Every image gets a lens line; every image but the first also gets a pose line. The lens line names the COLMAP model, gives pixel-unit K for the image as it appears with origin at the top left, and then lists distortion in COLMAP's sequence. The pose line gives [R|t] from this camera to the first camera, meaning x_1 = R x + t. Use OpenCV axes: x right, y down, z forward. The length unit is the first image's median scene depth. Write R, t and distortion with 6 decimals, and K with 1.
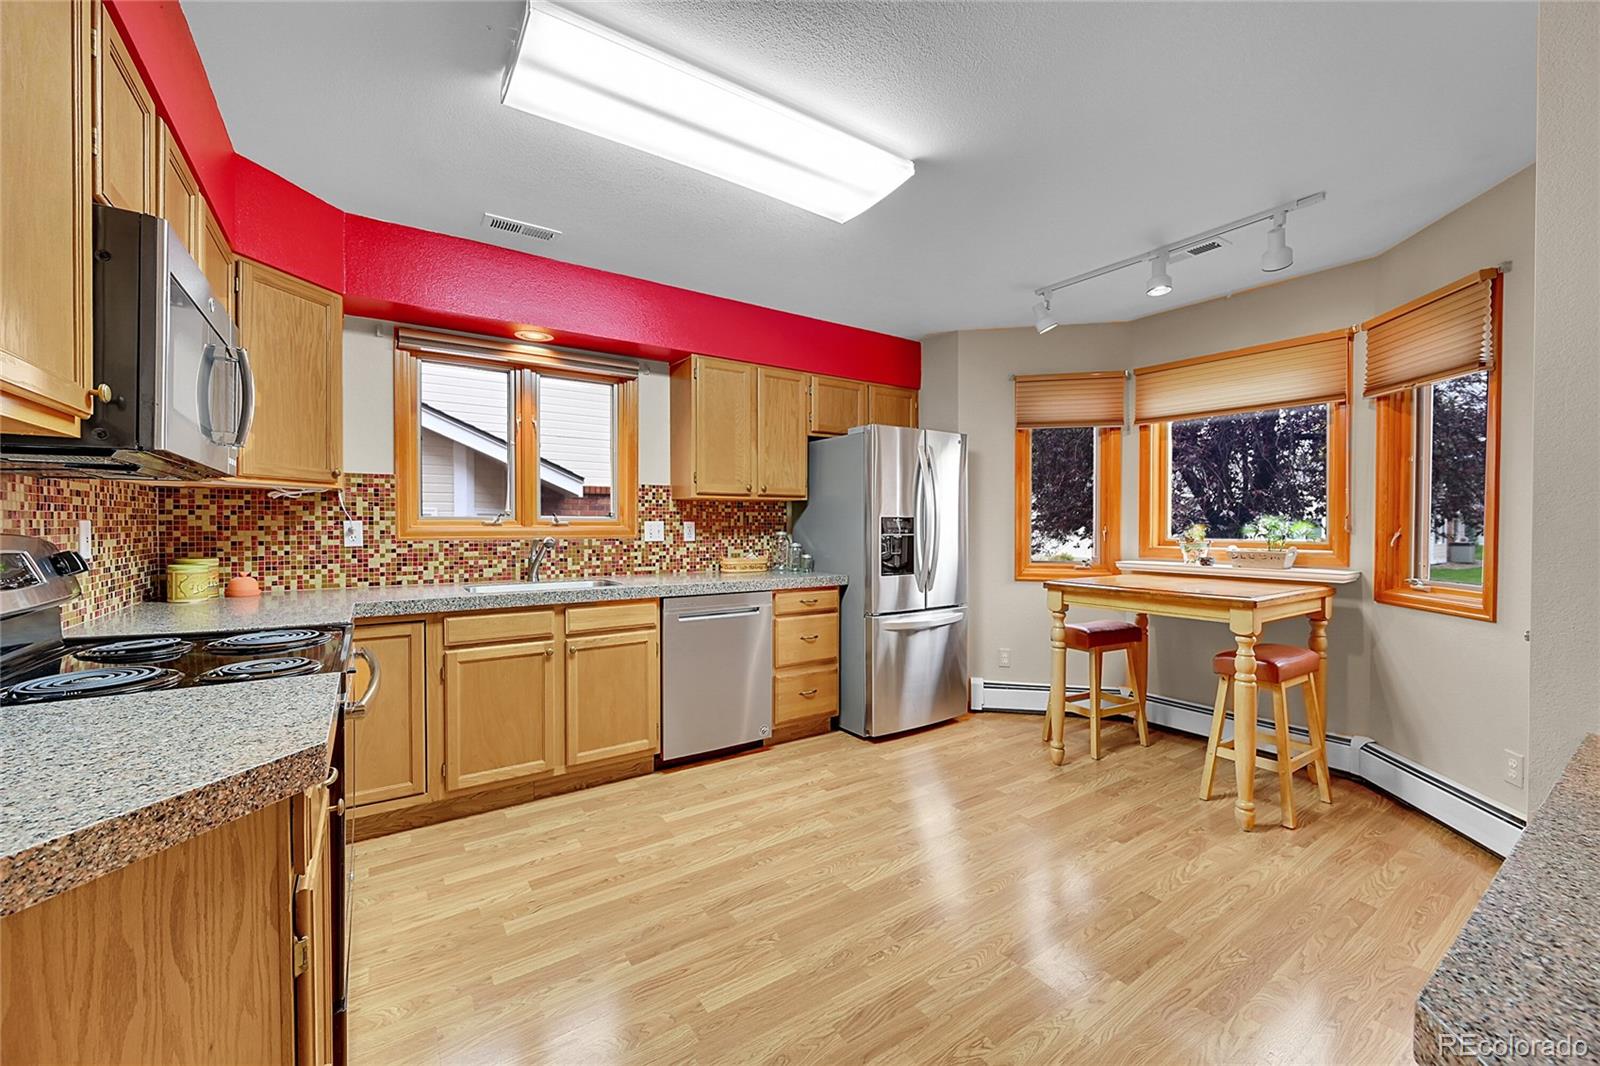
lens RADIAL K [[627.2, 0, 791.0], [0, 627.2, 532.3], [0, 0, 1]] dist [-0.000934, -0.000030]
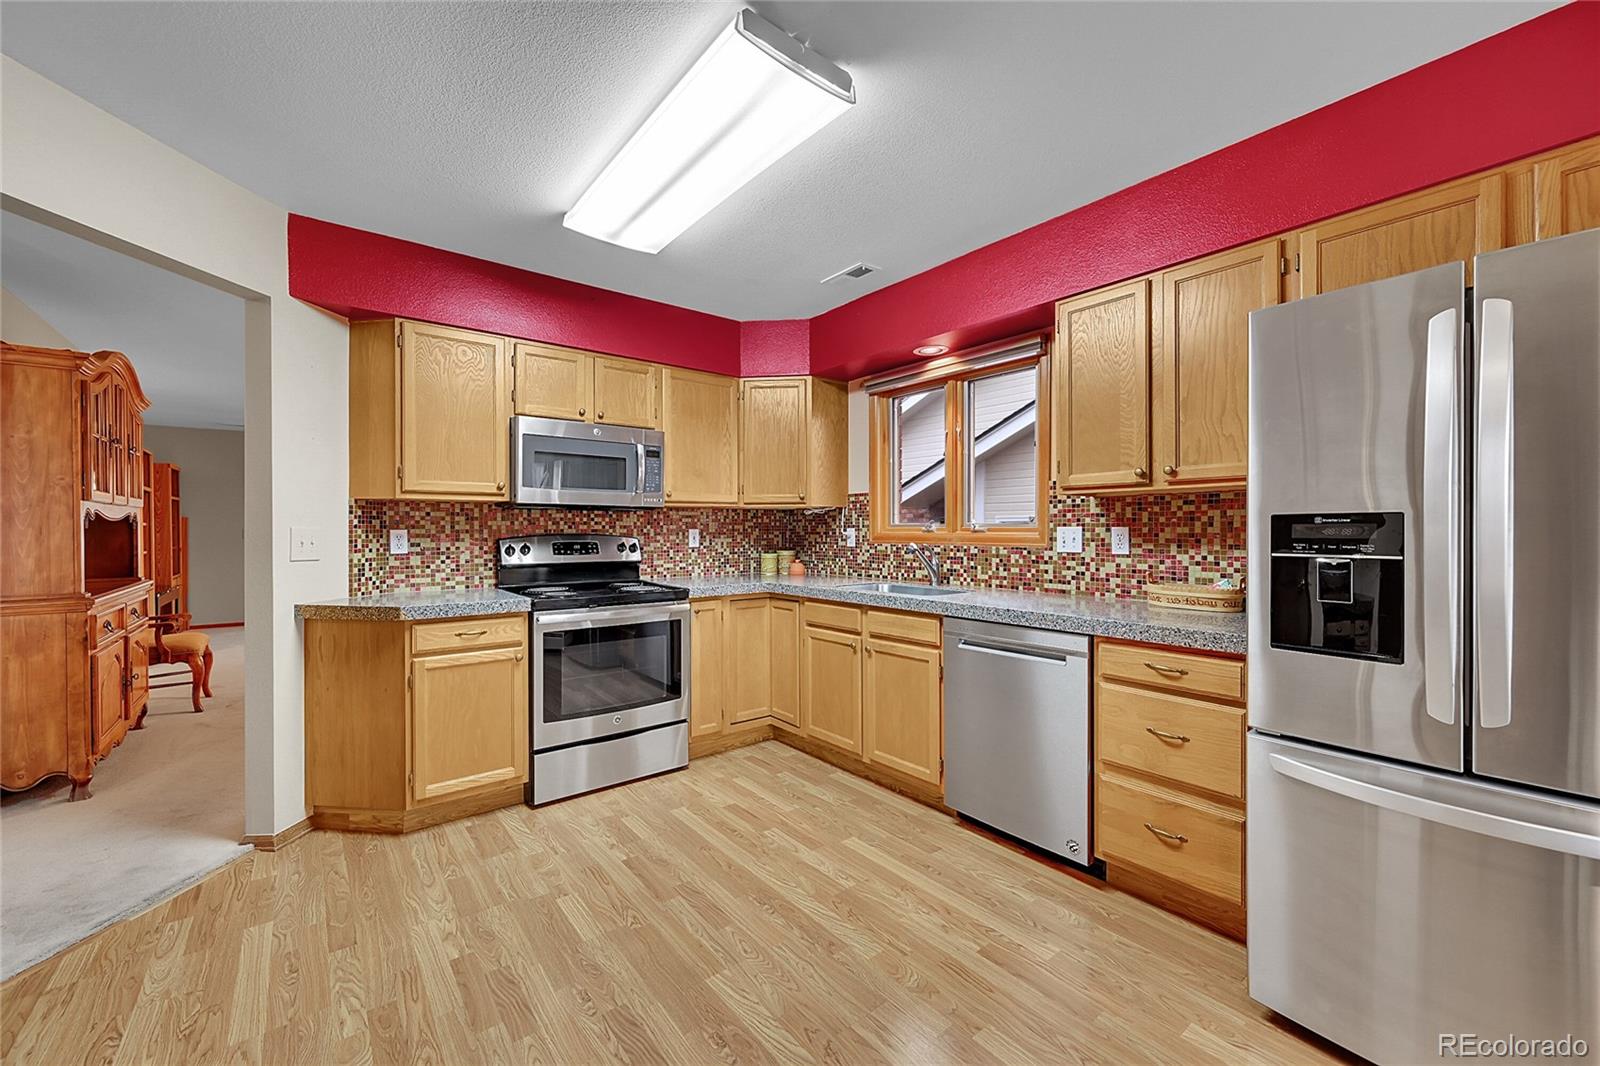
lens RADIAL K [[627.2, 0, 797.0], [0, 627.2, 528.8], [0, 0, 1]] dist [-0.000934, -0.000030]
pose [[0.082954, -0.003215, -0.996548, 0.603533], [-0.012209, 0.999916, -0.004242, -0.008517], [0.996479, 0.012519, 0.082908, 0.680436]]
